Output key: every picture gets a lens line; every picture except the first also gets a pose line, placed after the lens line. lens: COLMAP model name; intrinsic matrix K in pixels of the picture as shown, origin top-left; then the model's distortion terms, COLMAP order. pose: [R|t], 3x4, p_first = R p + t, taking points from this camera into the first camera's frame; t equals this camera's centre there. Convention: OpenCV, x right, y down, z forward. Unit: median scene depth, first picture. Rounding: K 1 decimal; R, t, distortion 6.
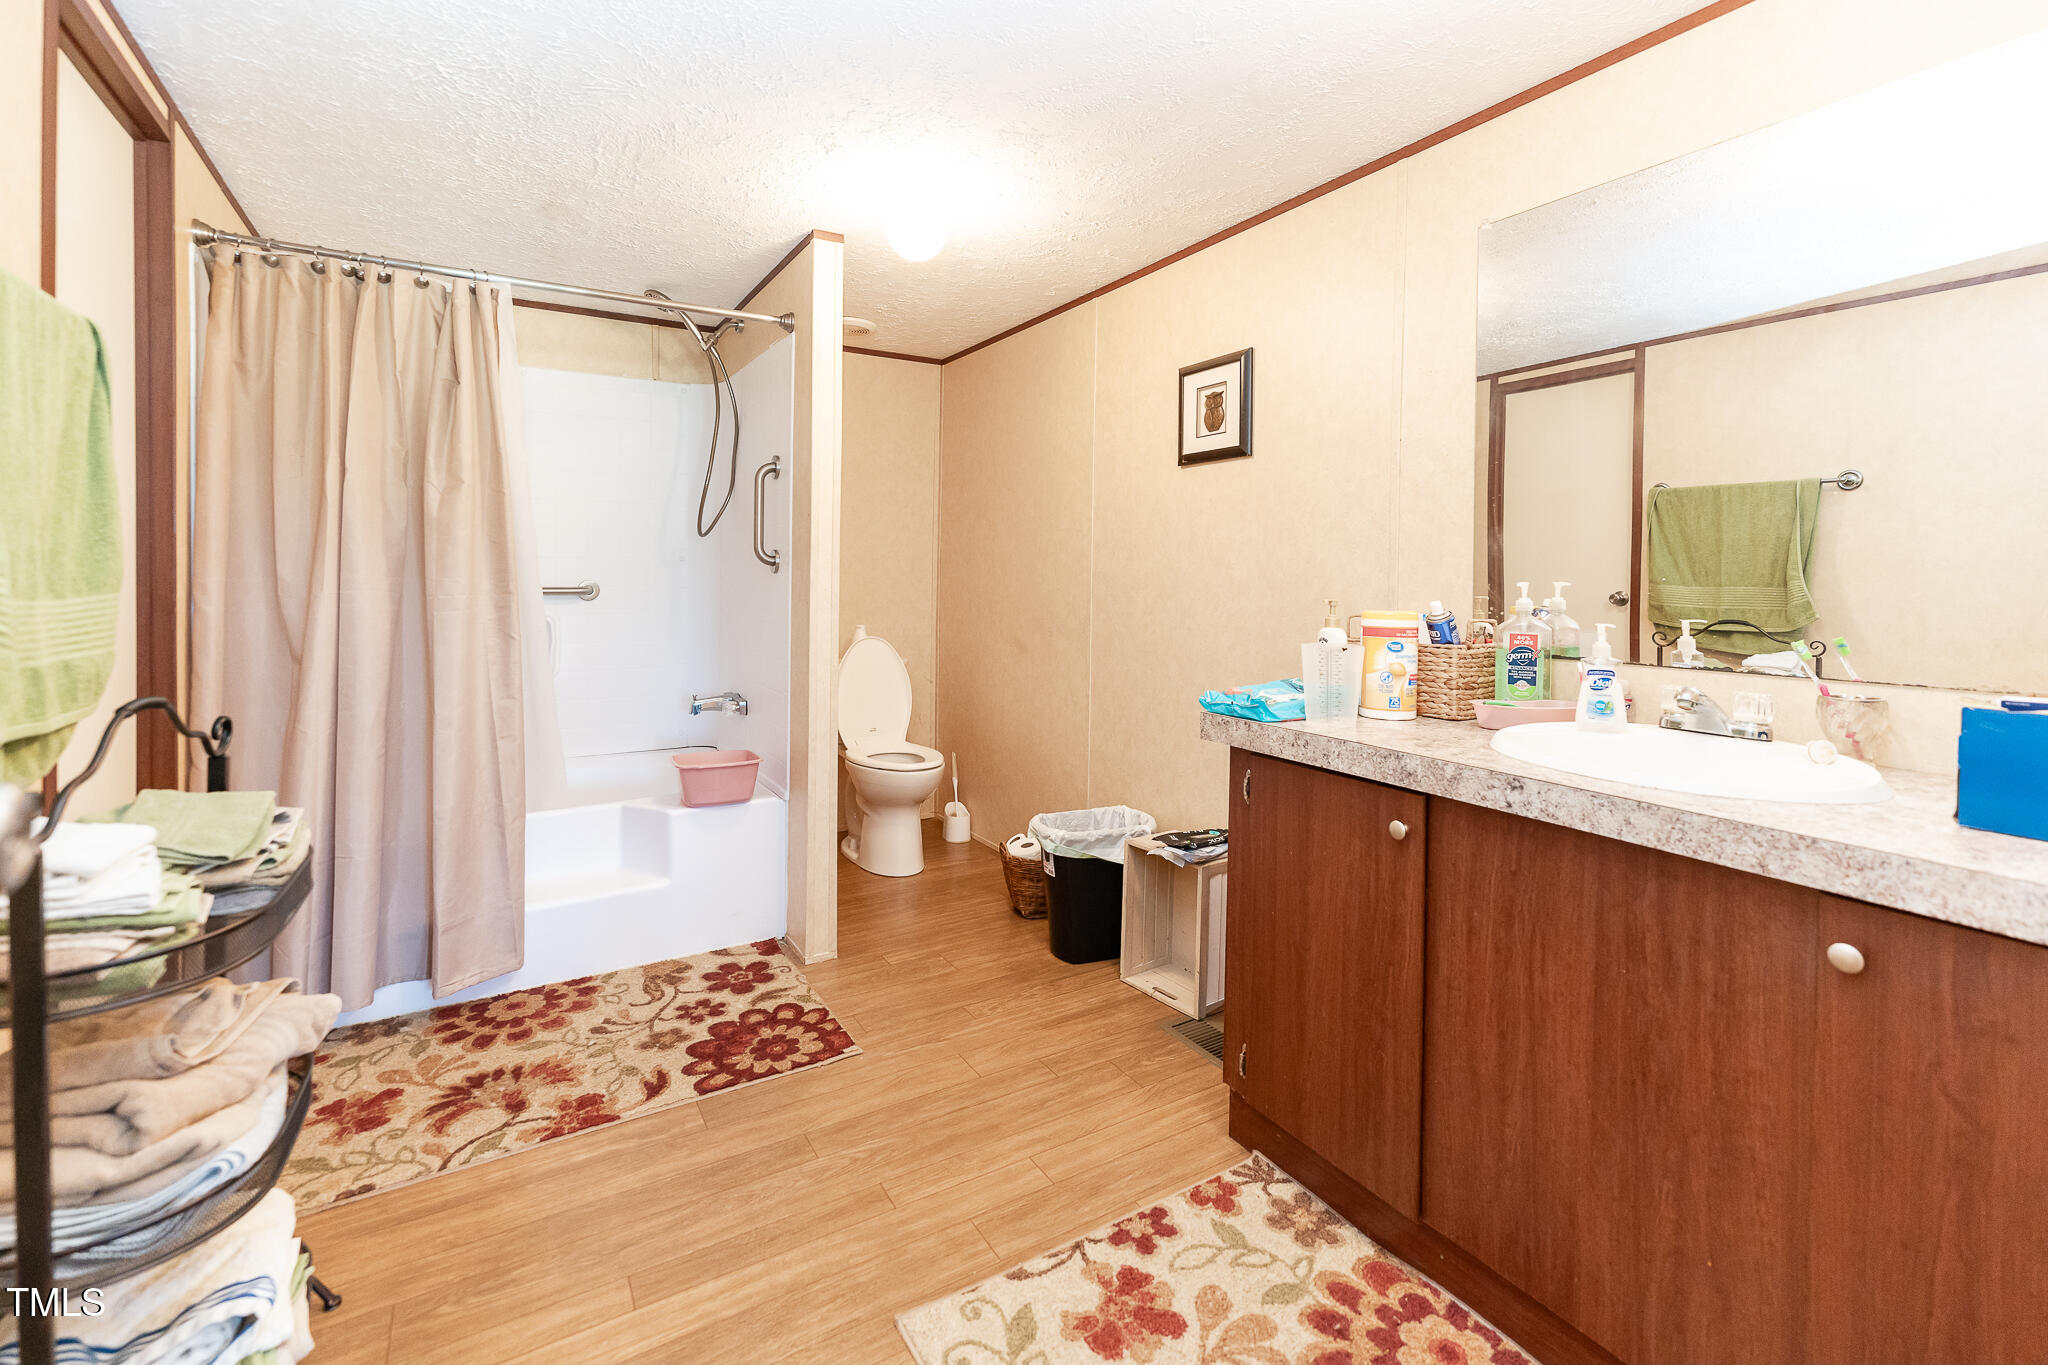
lens RADIAL K [[910.3, 0, 1040.4], [0, 910.3, 579.3], [0, 0, 1]] dist [-0.000932, -0.000042]
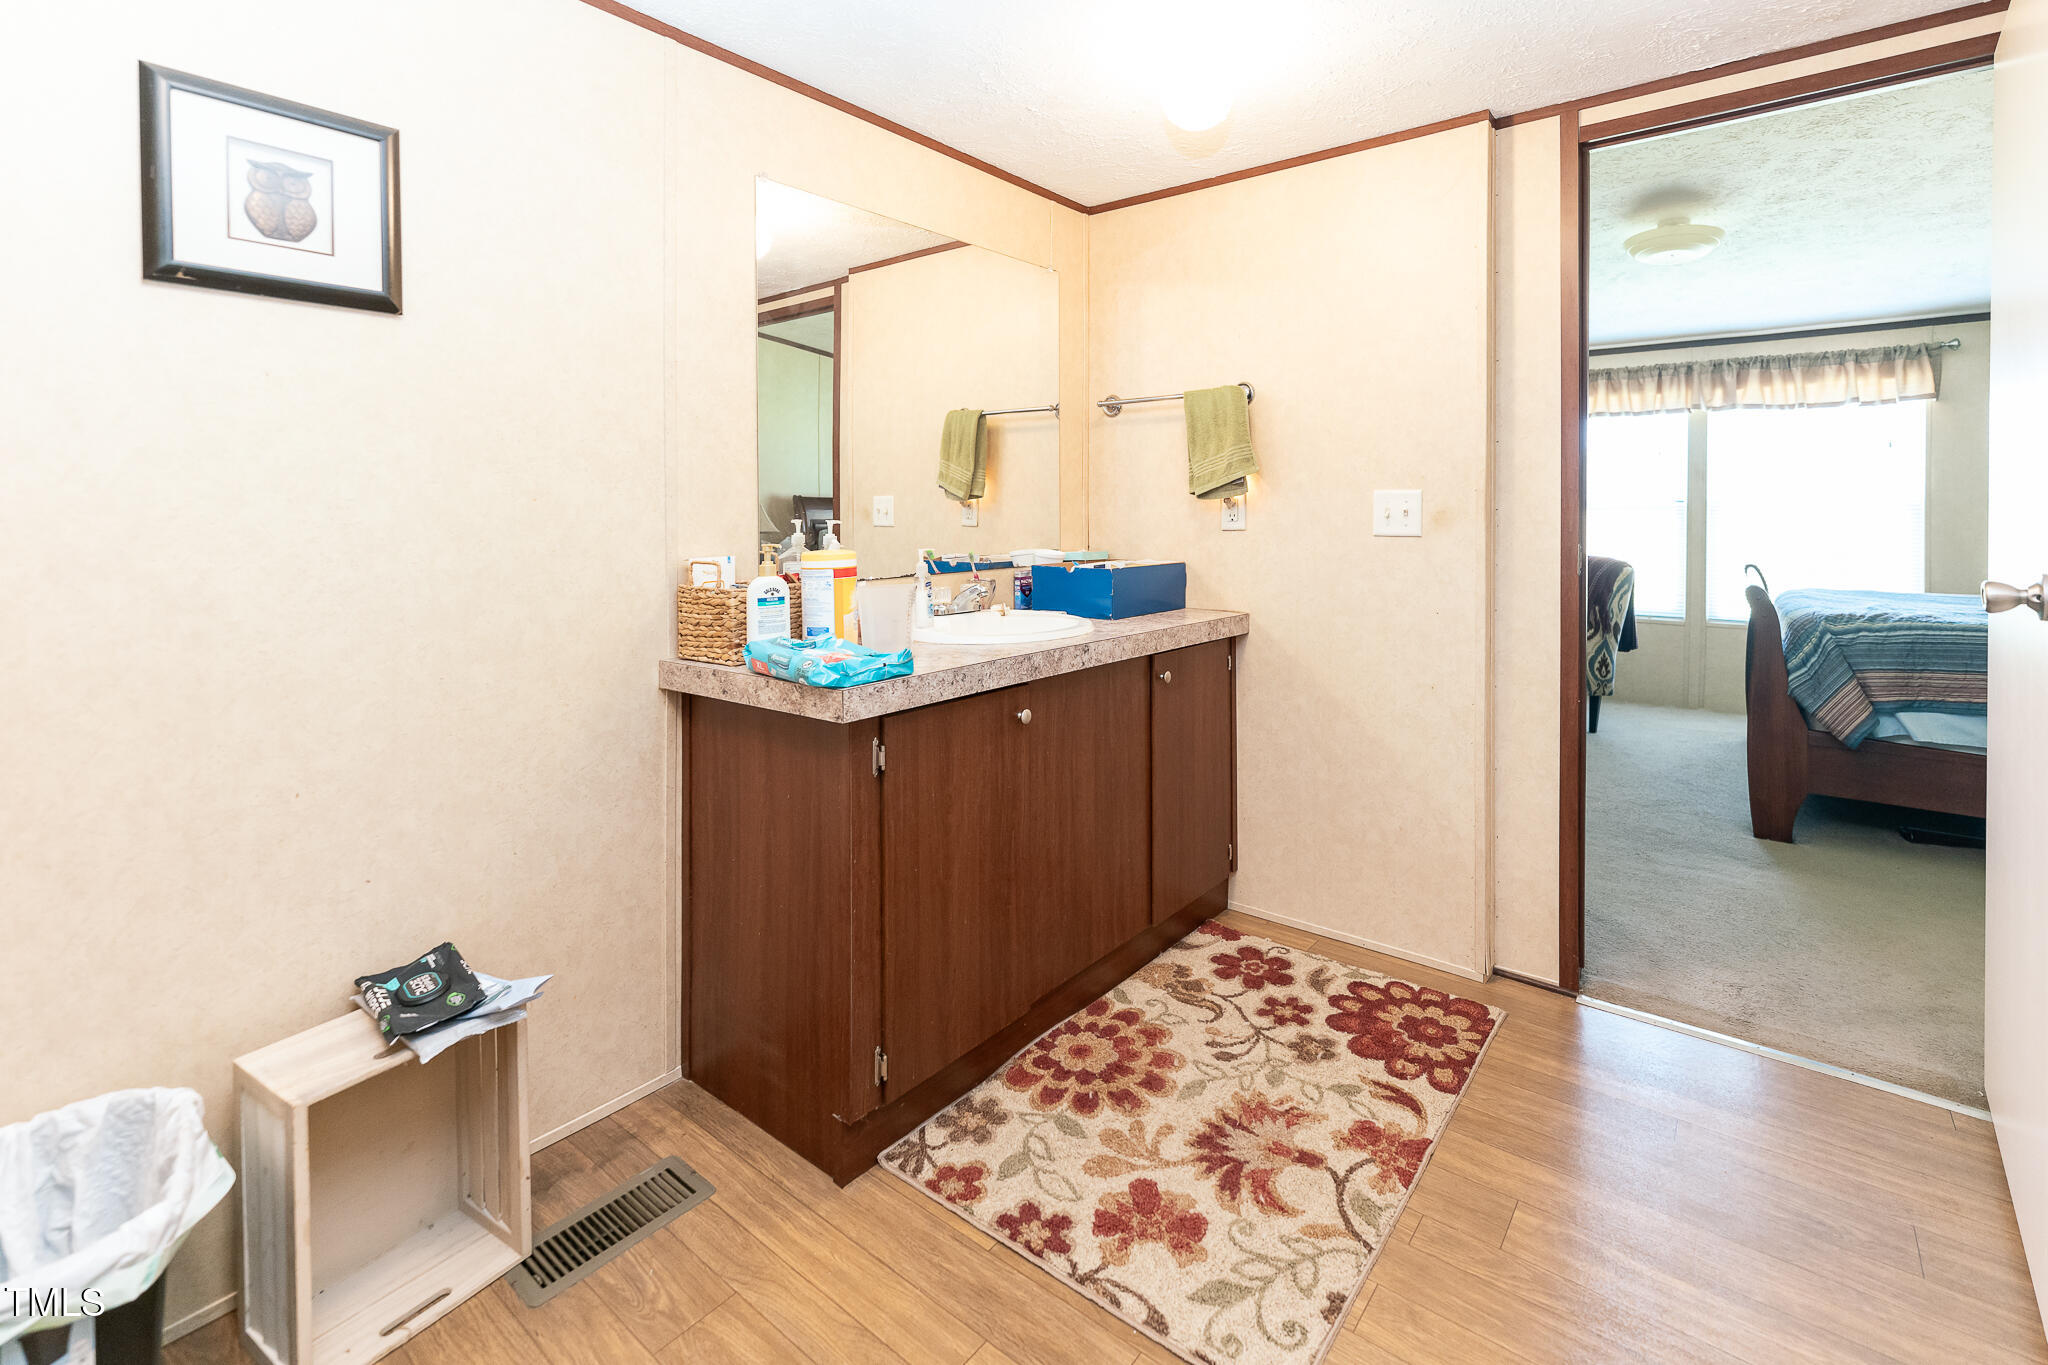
lens RADIAL K [[910.3, 0, 1042.2], [0, 910.3, 522.2], [0, 0, 1]] dist [-0.000932, -0.000042]
pose [[-0.341991, -0.020276, 0.939485, -0.757798], [0.004636, 0.999719, 0.023263, -0.023334], [-0.939692, 0.012311, -0.341800, 1.331395]]
